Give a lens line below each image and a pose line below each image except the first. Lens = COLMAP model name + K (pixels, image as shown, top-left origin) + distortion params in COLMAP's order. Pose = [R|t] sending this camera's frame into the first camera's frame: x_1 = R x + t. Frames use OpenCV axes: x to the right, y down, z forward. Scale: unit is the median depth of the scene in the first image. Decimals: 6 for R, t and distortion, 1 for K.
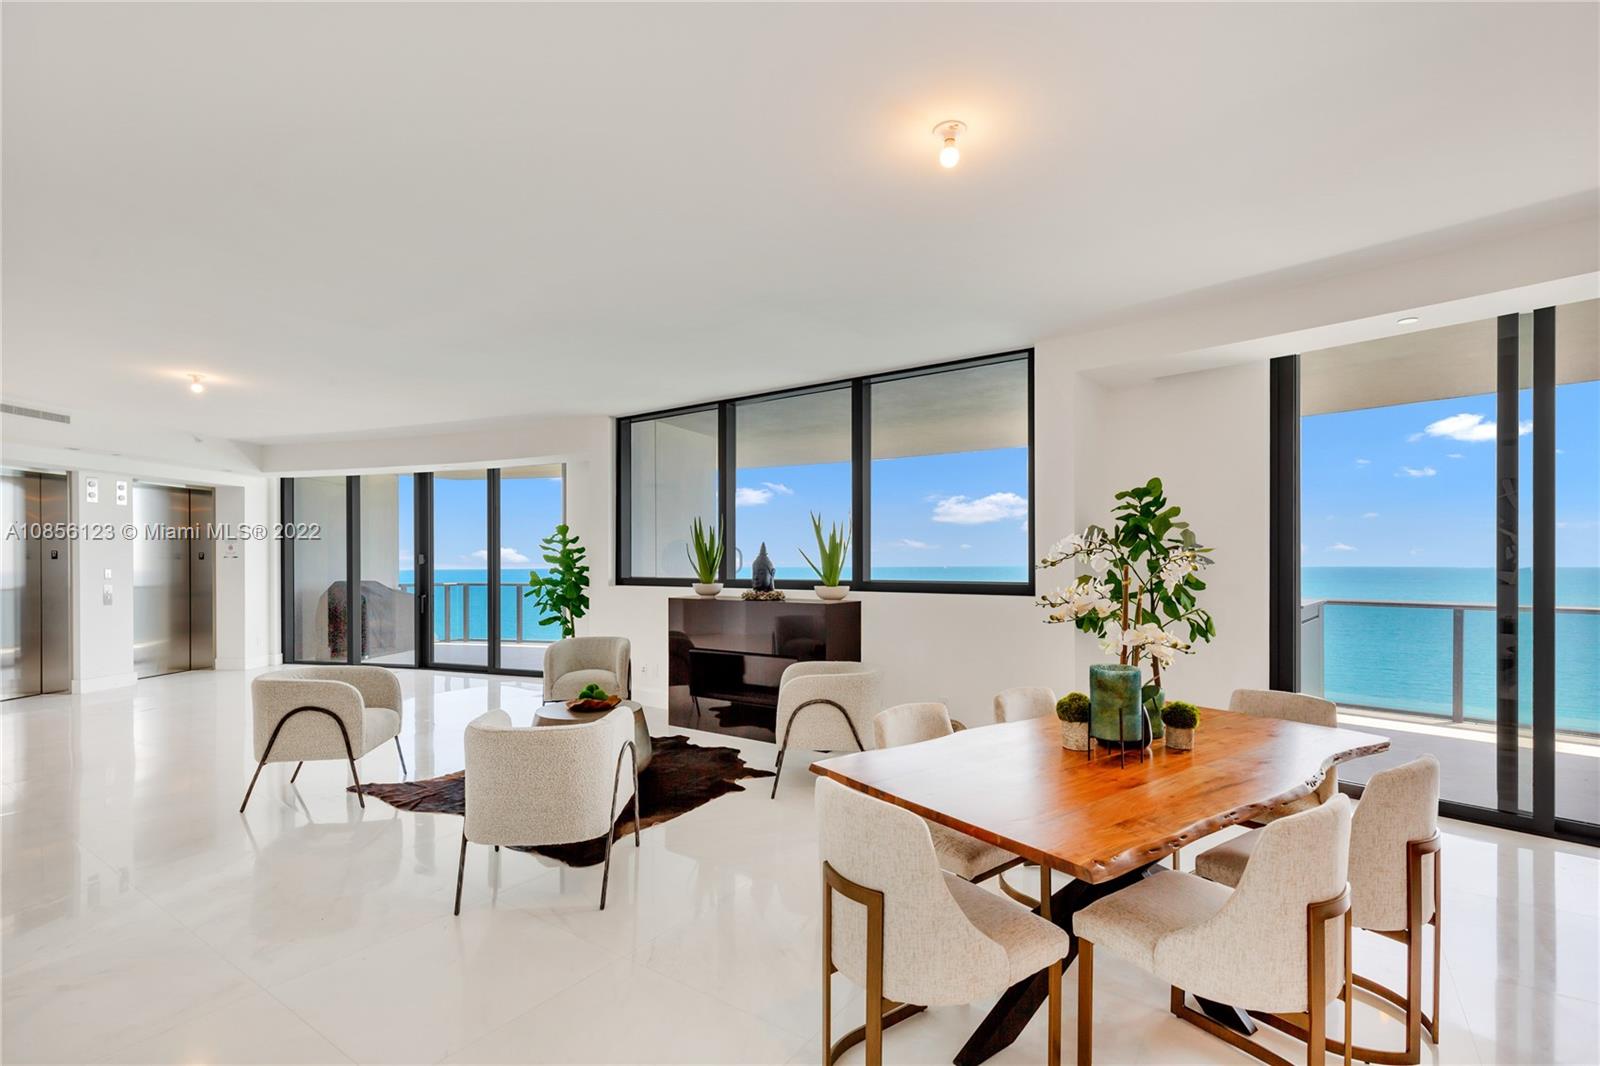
lens RADIAL K [[712.6, 0, 800.5], [0, 712.6, 556.3], [0, 0, 1]] dist [0.004519, -0.000521]
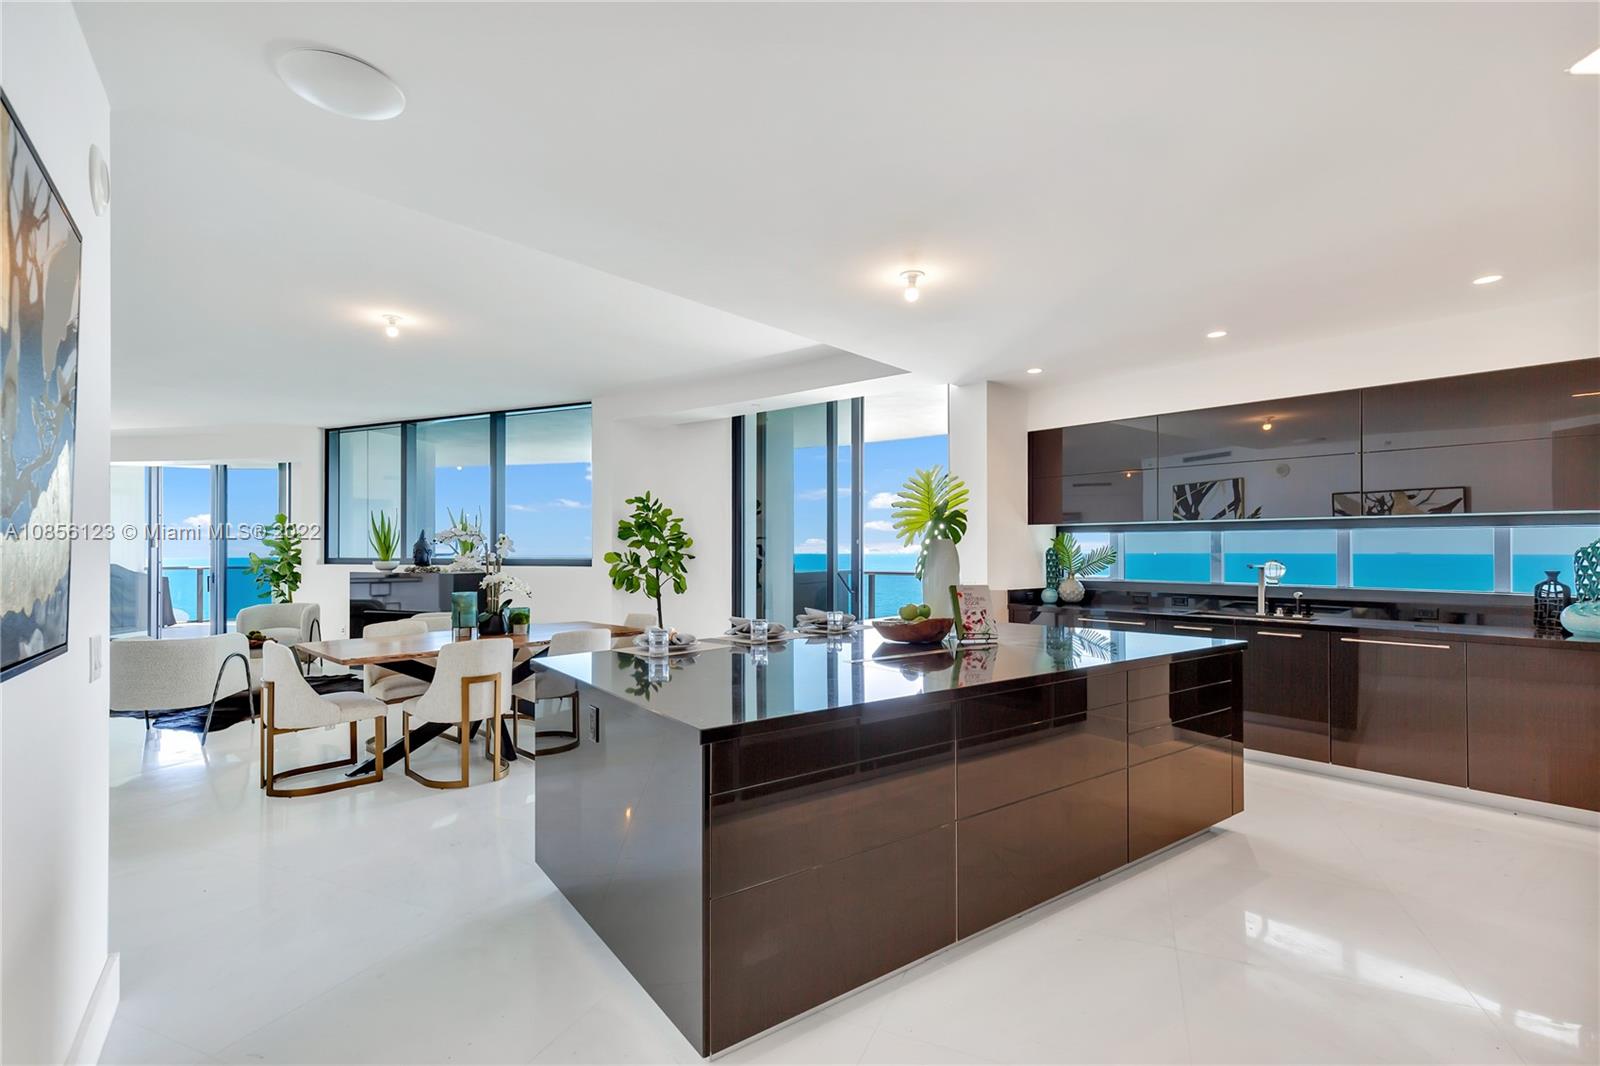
lens RADIAL K [[712.6, 0, 791.9], [0, 712.6, 546.7], [0, 0, 1]] dist [0.004519, -0.000521]
pose [[0.982567, 0.003590, 0.185876, 0.358795], [-0.003345, 0.999993, -0.001633, 0.011243], [-0.185880, 0.000983, 0.982572, -0.429772]]
